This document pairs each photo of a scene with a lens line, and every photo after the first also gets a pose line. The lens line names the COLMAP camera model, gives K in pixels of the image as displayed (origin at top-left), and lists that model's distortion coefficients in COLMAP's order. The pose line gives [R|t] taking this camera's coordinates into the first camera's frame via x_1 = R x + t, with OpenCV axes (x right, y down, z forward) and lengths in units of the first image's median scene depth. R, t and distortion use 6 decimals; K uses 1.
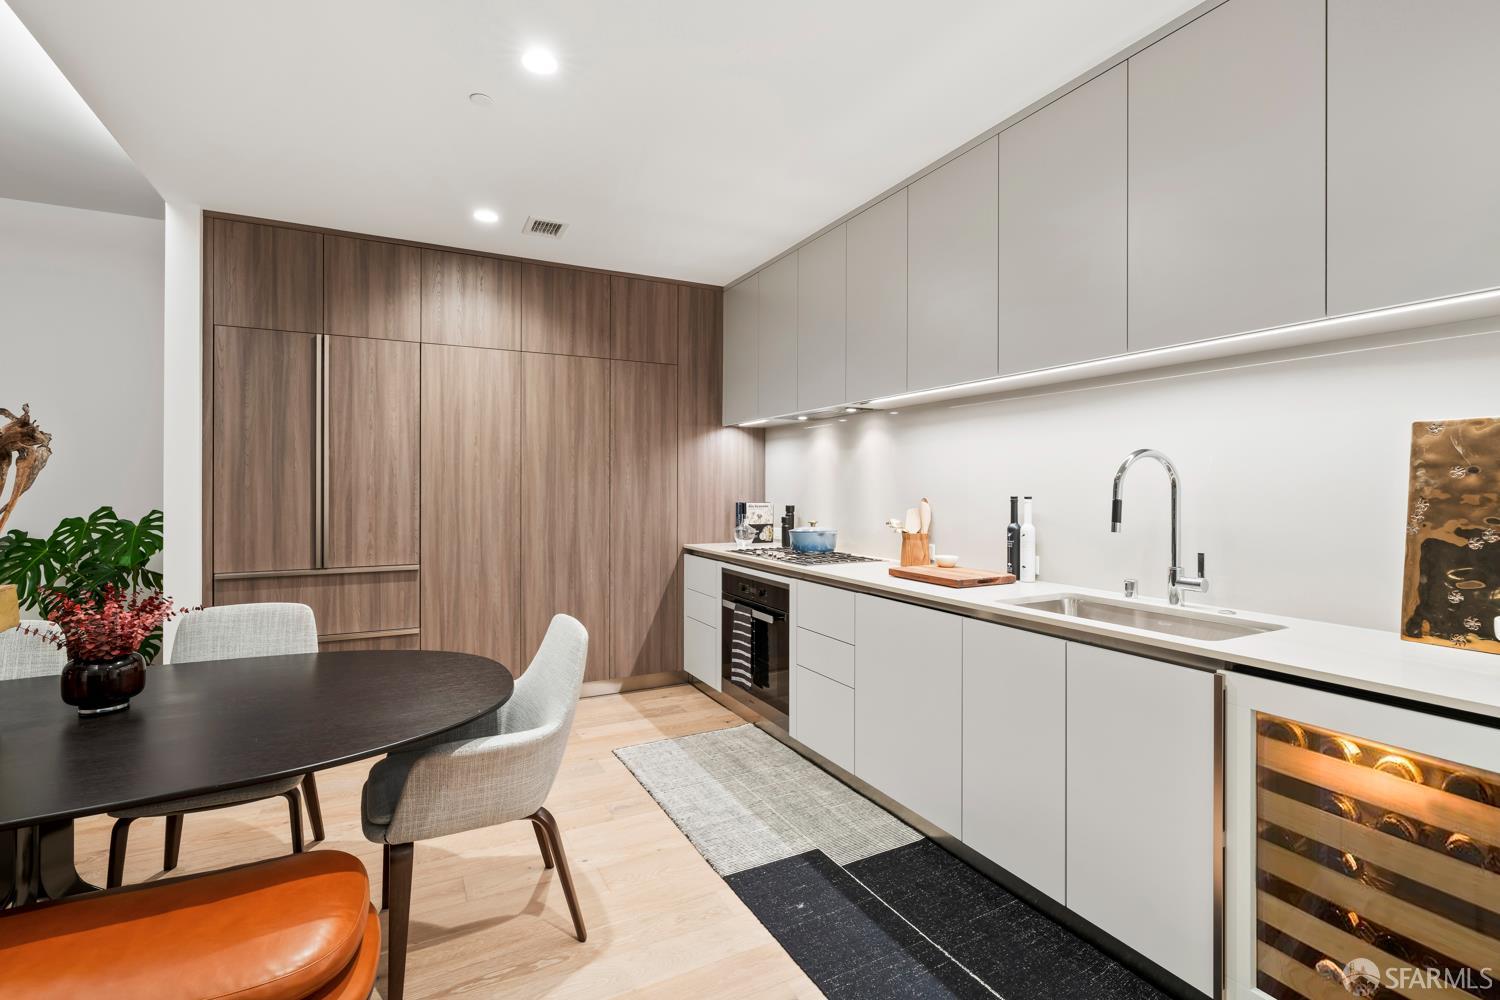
lens RADIAL K [[707.3, 0, 741.6], [0, 707.3, 490.2], [0, 0, 1]] dist [0.046399, -0.038648]
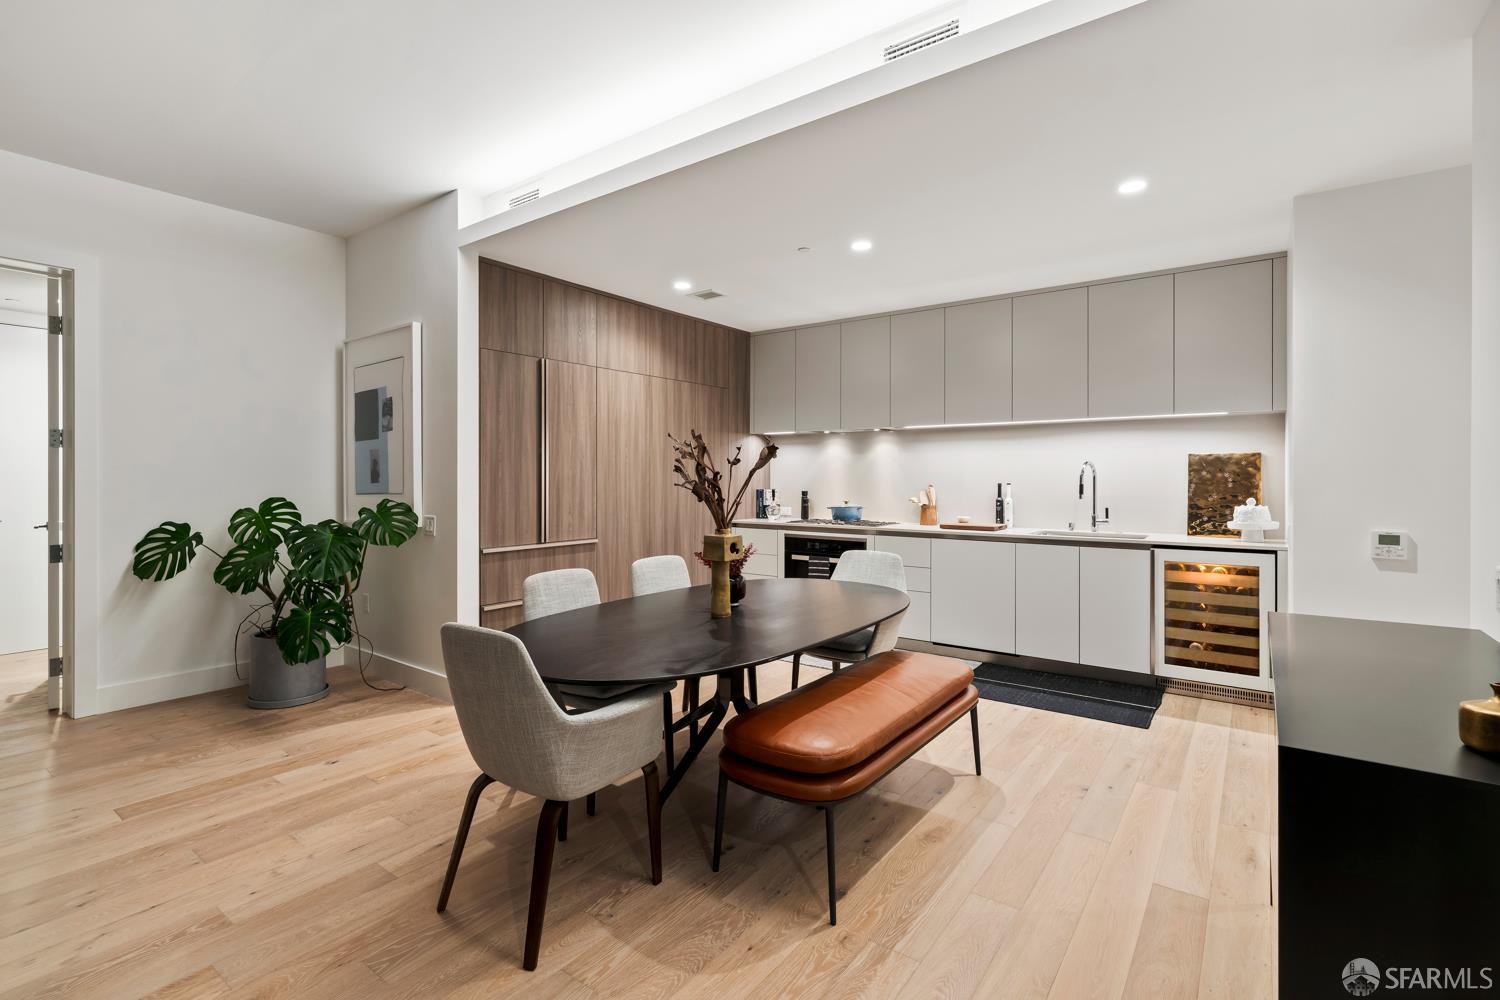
lens RADIAL K [[689.2, 0, 753.7], [0, 689.2, 507.1], [0, 0, 1]] dist [-0.002327, 0.000220]
pose [[0.890201, -0.019541, 0.455149, -1.006214], [0.002593, 0.999281, 0.037832, 0.000264], [-0.455561, -0.032498, 0.889611, -0.324611]]
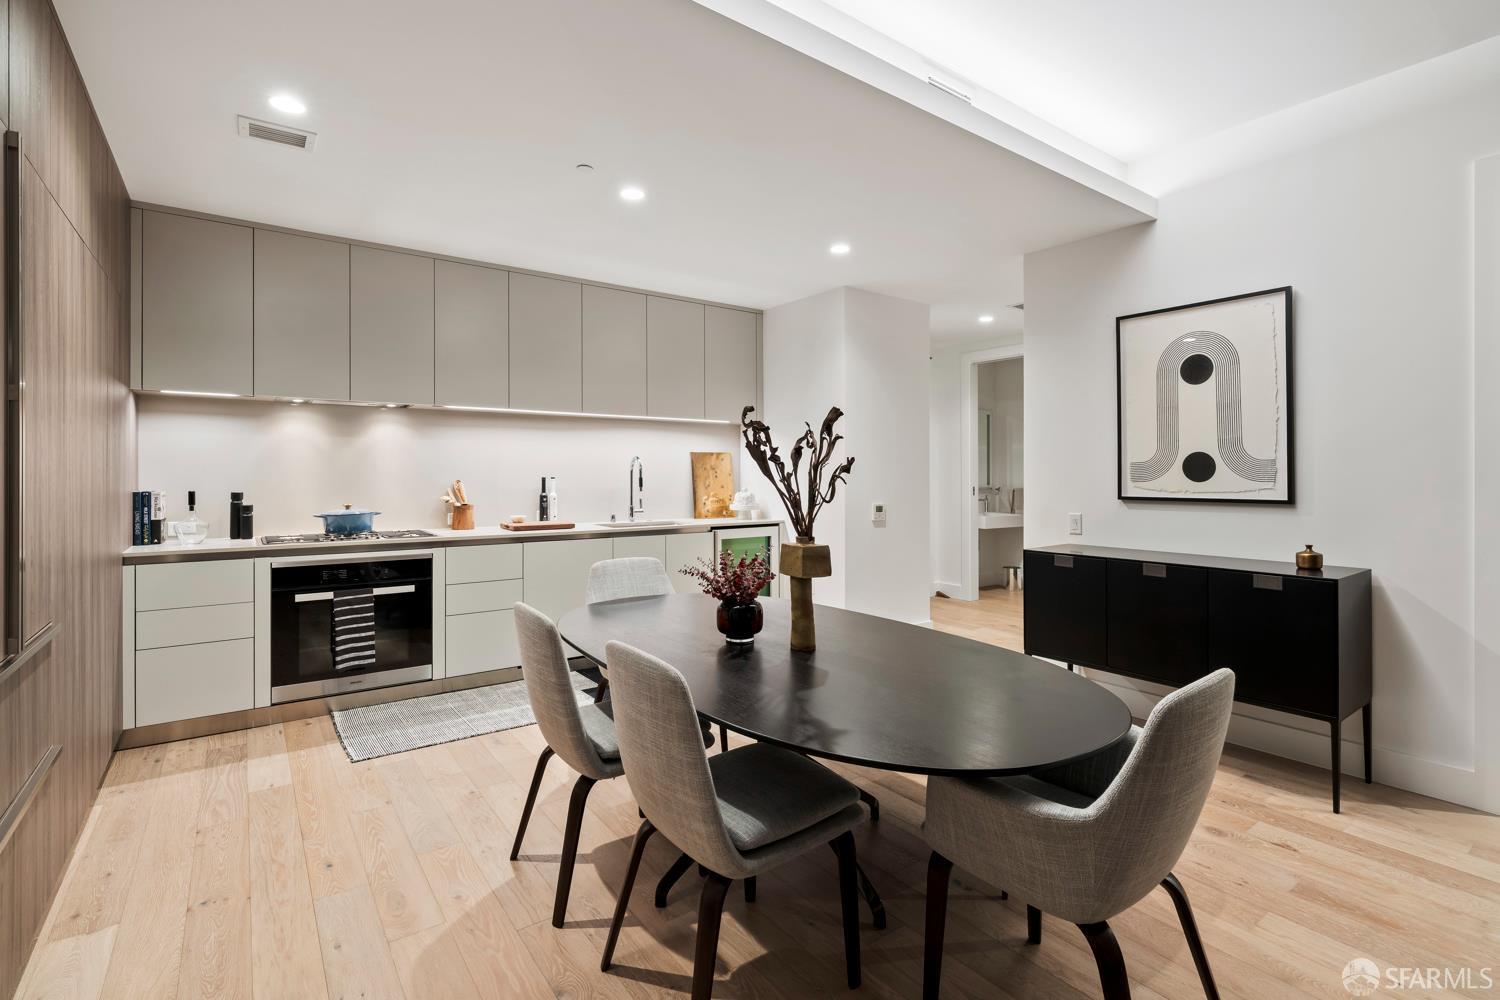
lens RADIAL K [[707.3, 0, 741.6], [0, 707.3, 490.2], [0, 0, 1]] dist [0.046399, -0.038648]
pose [[-0.159549, -0.025691, 0.986856, -1.376394], [0.004369, 0.999633, 0.026730, -0.004444], [-0.987180, 0.008576, -0.159378, 0.776608]]
